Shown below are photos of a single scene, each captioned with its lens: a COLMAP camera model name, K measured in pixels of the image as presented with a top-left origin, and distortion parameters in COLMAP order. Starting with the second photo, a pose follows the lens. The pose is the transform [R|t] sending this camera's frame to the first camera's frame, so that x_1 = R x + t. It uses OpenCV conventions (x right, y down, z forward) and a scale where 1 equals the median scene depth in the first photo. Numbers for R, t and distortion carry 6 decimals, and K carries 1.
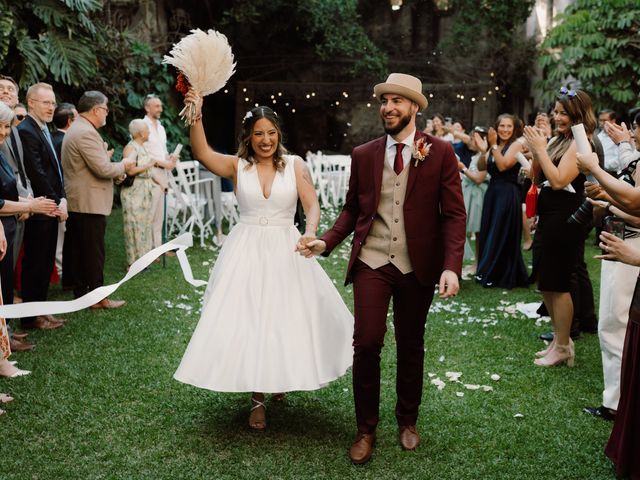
lens RADIAL K [[753.4, 0, 318.1], [0, 753.4, 224.5], [0, 0, 1]] dist [-0.005842, -0.038162]
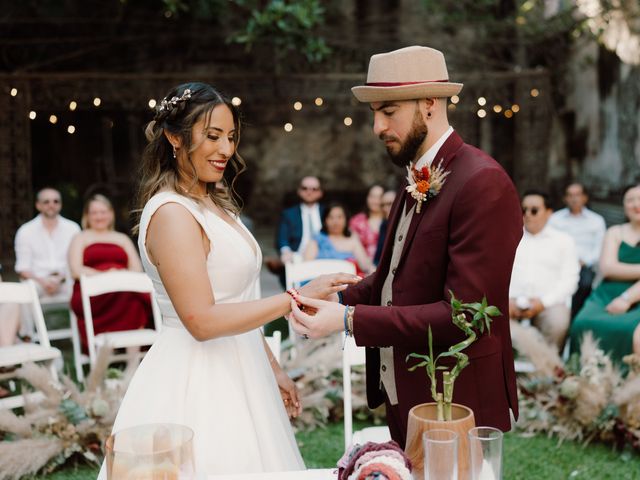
lens RADIAL K [[816.7, 0, 331.6], [0, 816.7, 218.8], [0, 0, 1]] dist [0.002069, -0.007368]
pose [[0.994024, -0.023287, 0.106645, 0.041372], [0.030384, 0.997395, -0.065423, -0.065354], [-0.104844, 0.068272, 0.992142, 0.508483]]
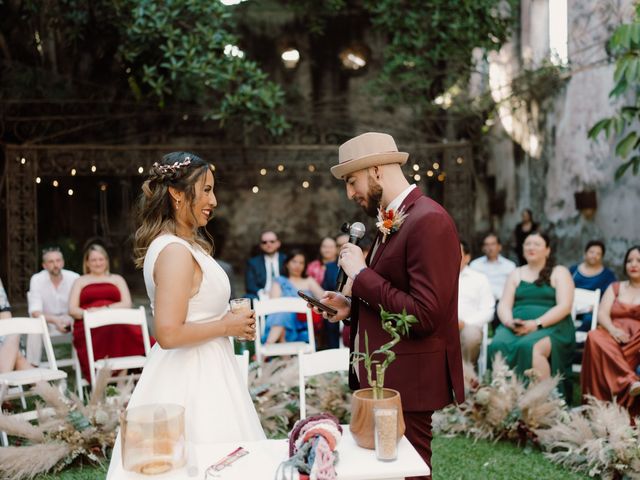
lens RADIAL K [[706.2, 0, 318.5], [0, 706.2, 233.6], [0, 0, 1]] dist [-0.010392, 0.019342]
pose [[0.989421, -0.023653, 0.143134, 0.040704], [0.040266, 0.992629, -0.114306, -0.061725], [-0.139375, 0.118860, 0.983080, 0.492633]]
